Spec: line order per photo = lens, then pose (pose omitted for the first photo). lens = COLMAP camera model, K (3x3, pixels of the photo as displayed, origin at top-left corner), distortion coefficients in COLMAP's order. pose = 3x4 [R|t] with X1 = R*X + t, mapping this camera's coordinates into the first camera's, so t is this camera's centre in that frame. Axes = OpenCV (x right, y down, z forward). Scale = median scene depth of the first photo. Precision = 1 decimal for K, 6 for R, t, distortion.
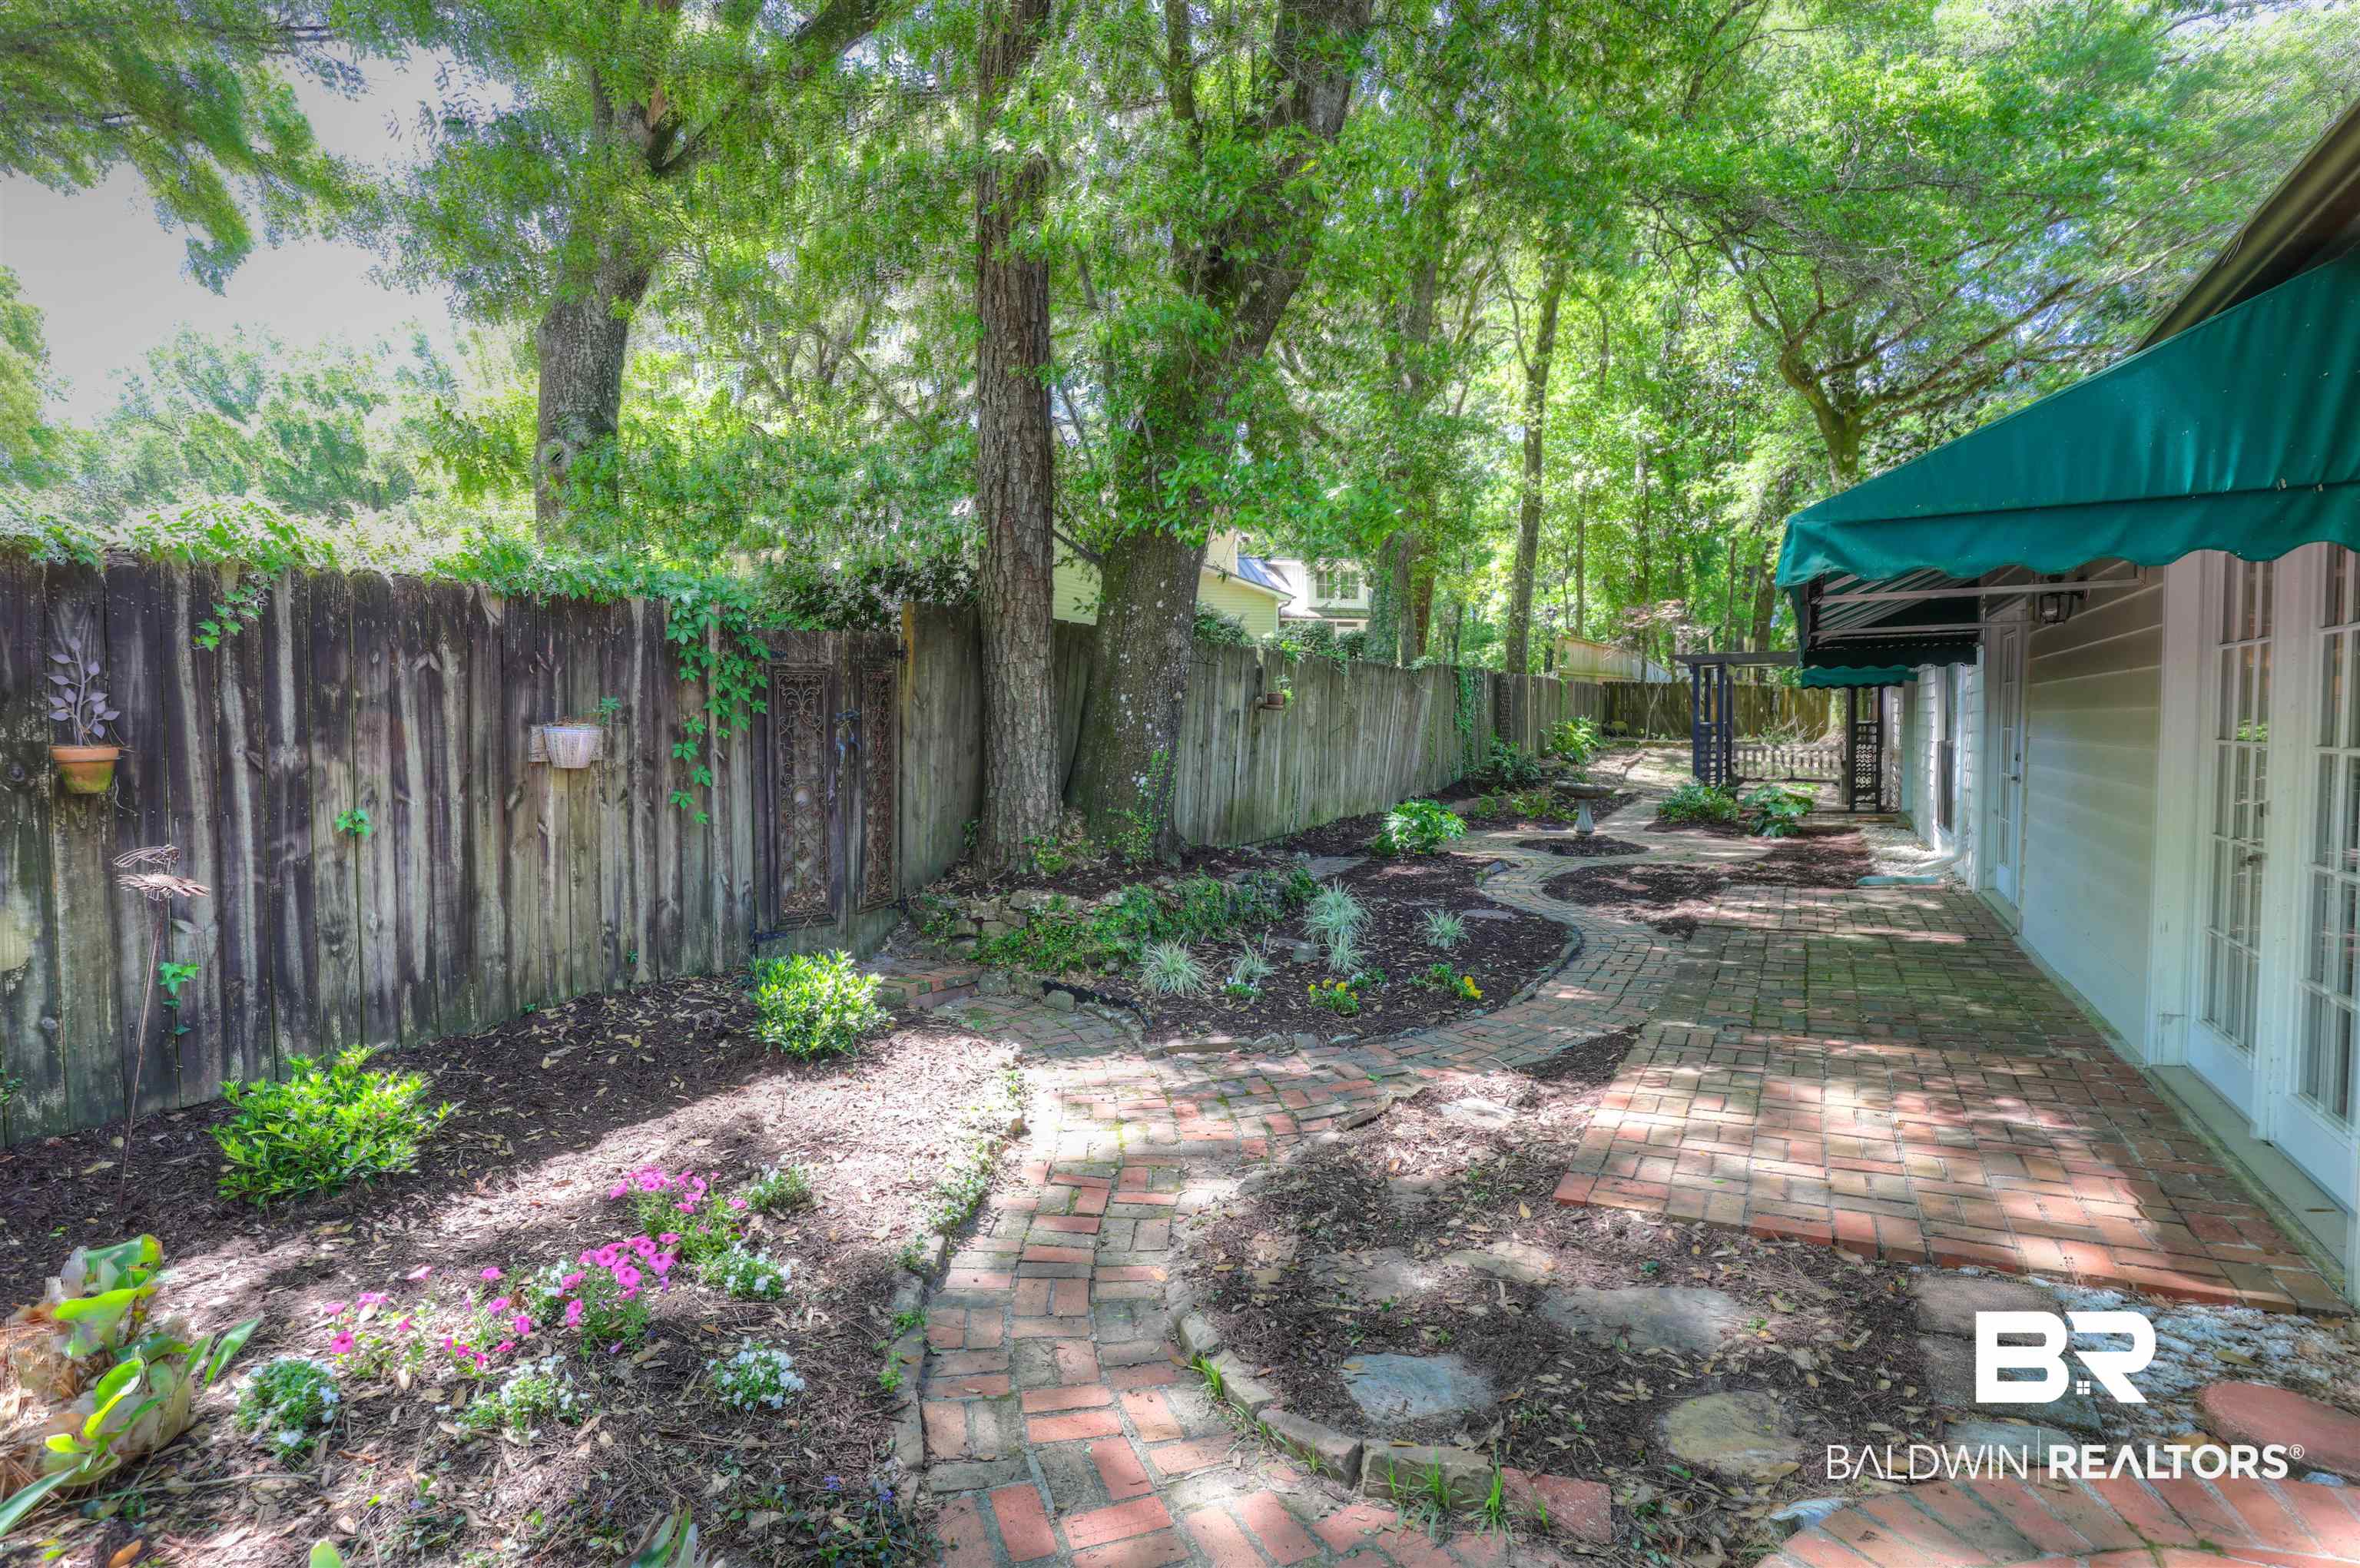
lens RADIAL K [[1229.2, 0, 1180.0], [0, 1229.2, 784.0], [0, 0, 1]] dist [-0.000799, -0.000169]
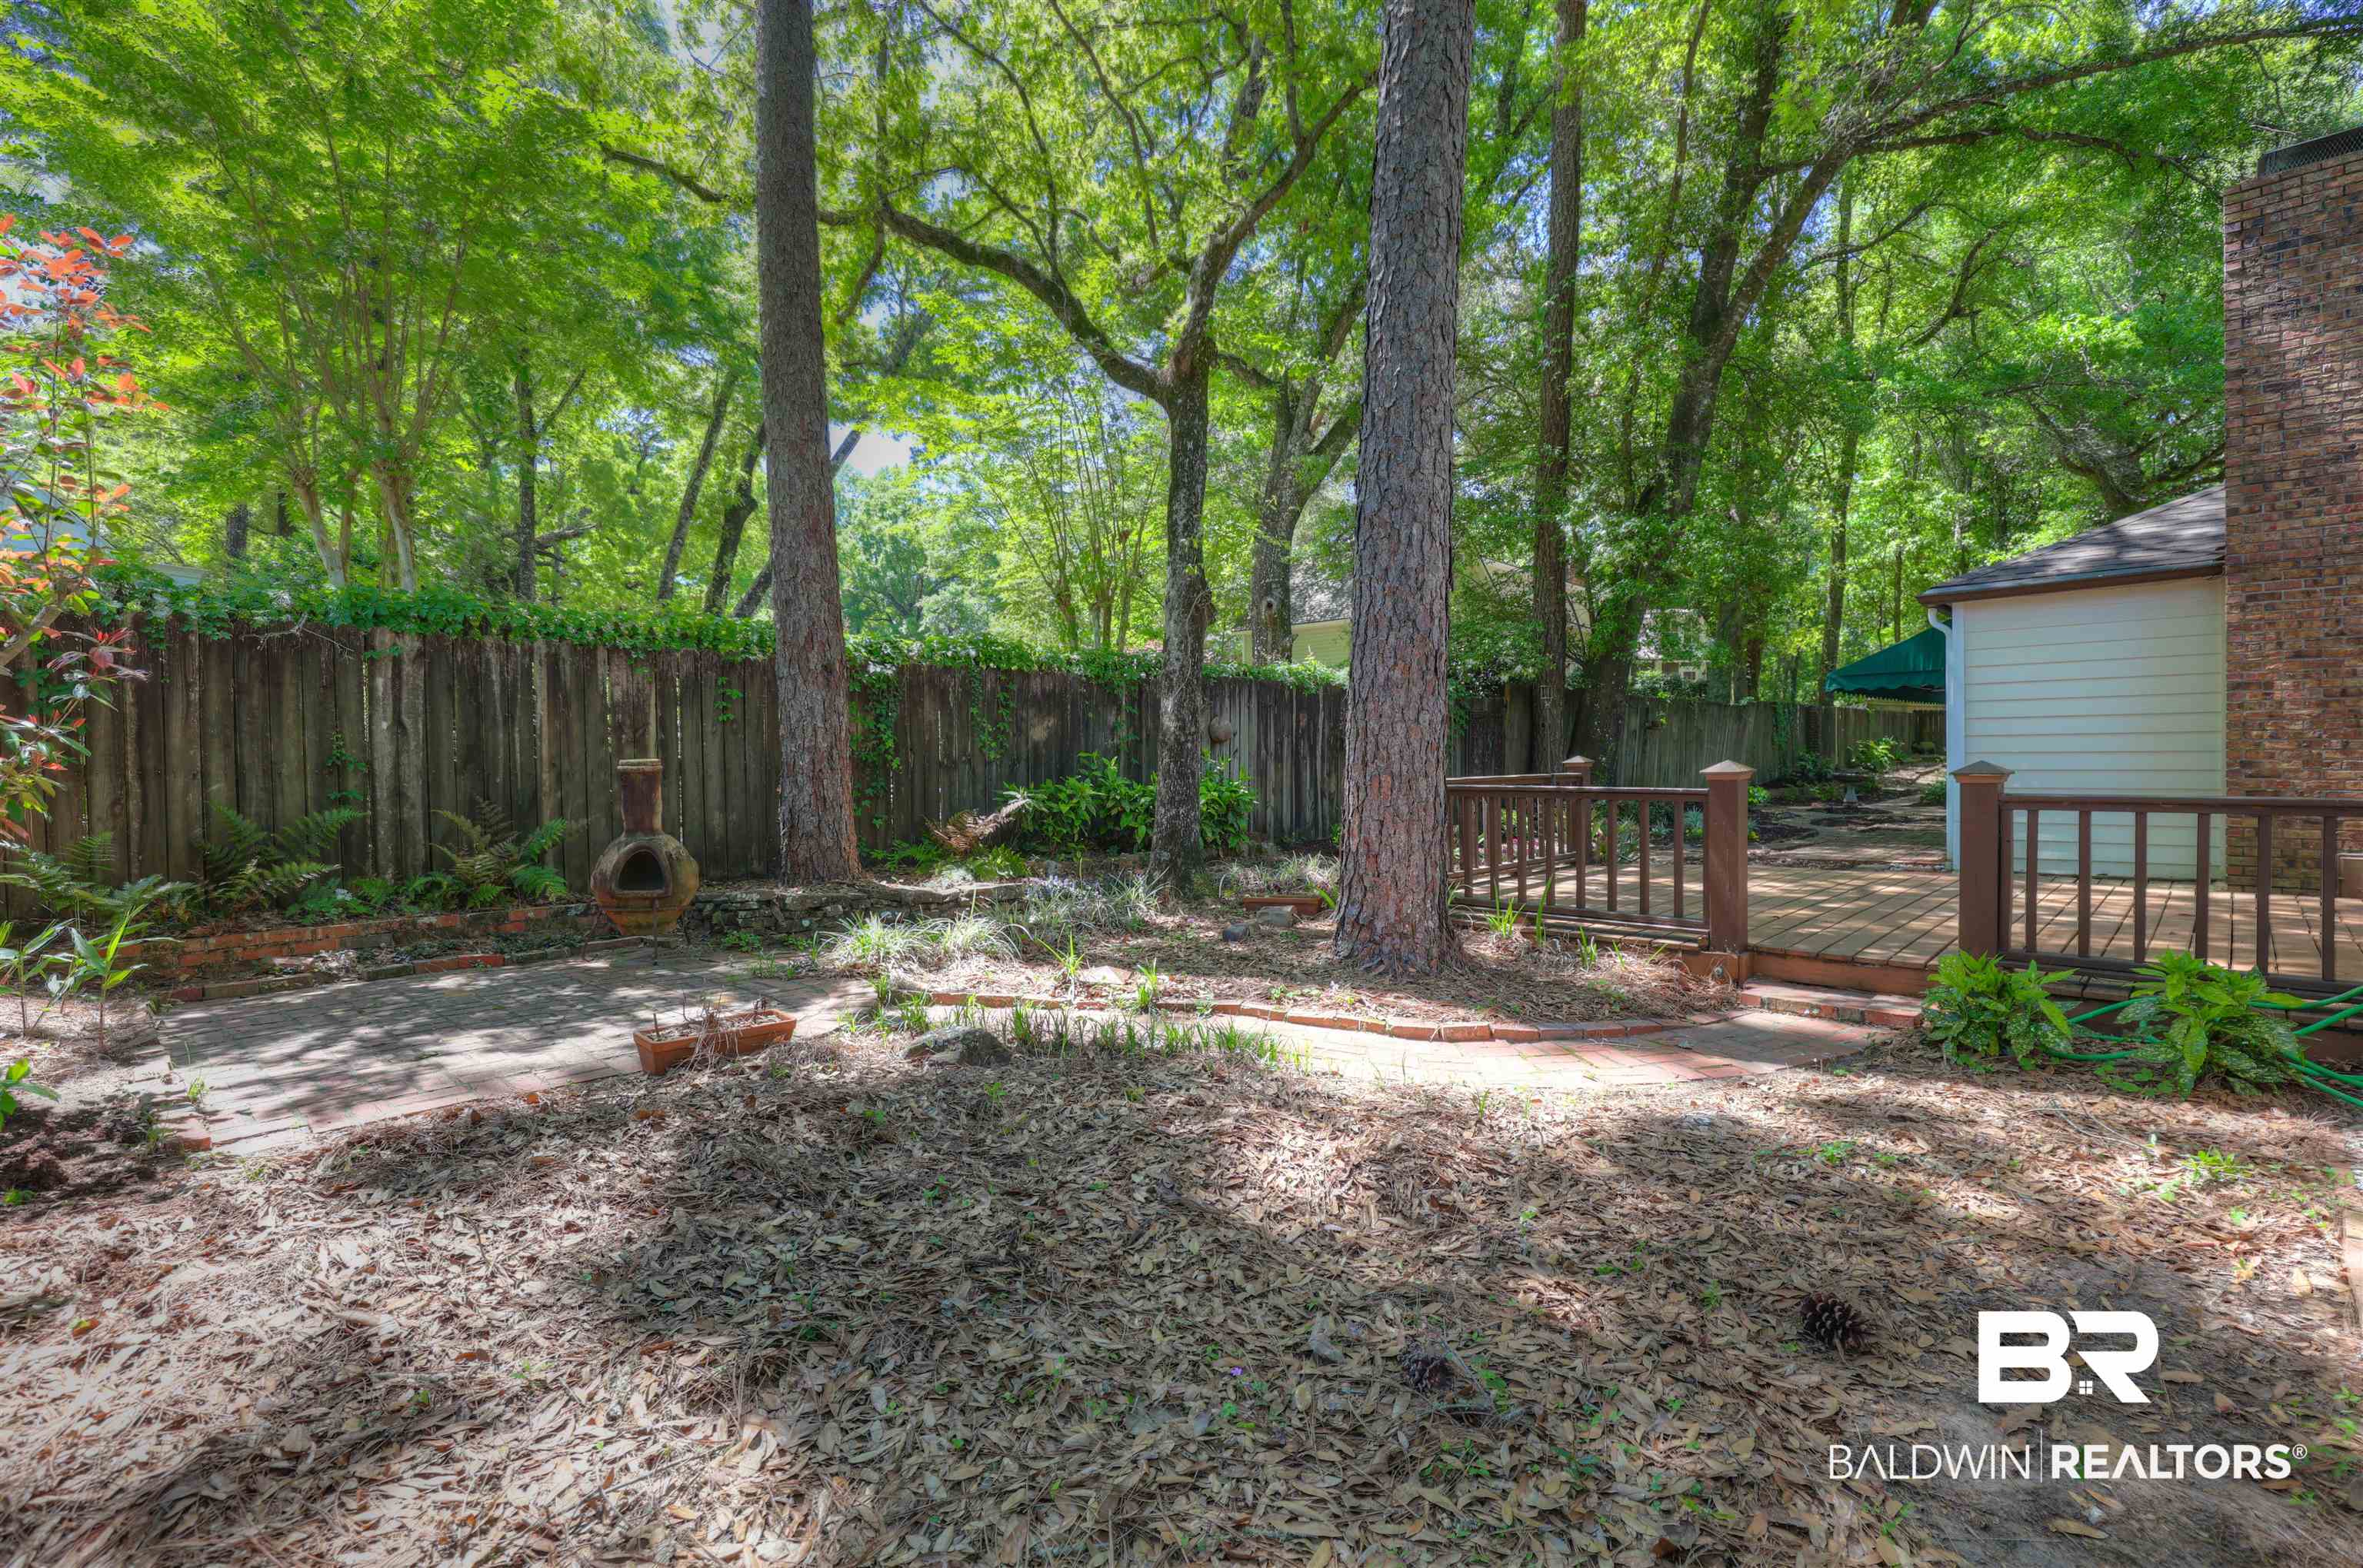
lens RADIAL K [[1087.9, 0, 1182.4], [0, 1087.9, 786.2], [0, 0, 1]] dist [-0.038446, 0.008231]
pose [[0.955428, 0.009112, -0.295083, -0.051470], [-0.013838, 0.999807, -0.013932, 0.023830], [0.294899, 0.017394, 0.955370, -0.314801]]
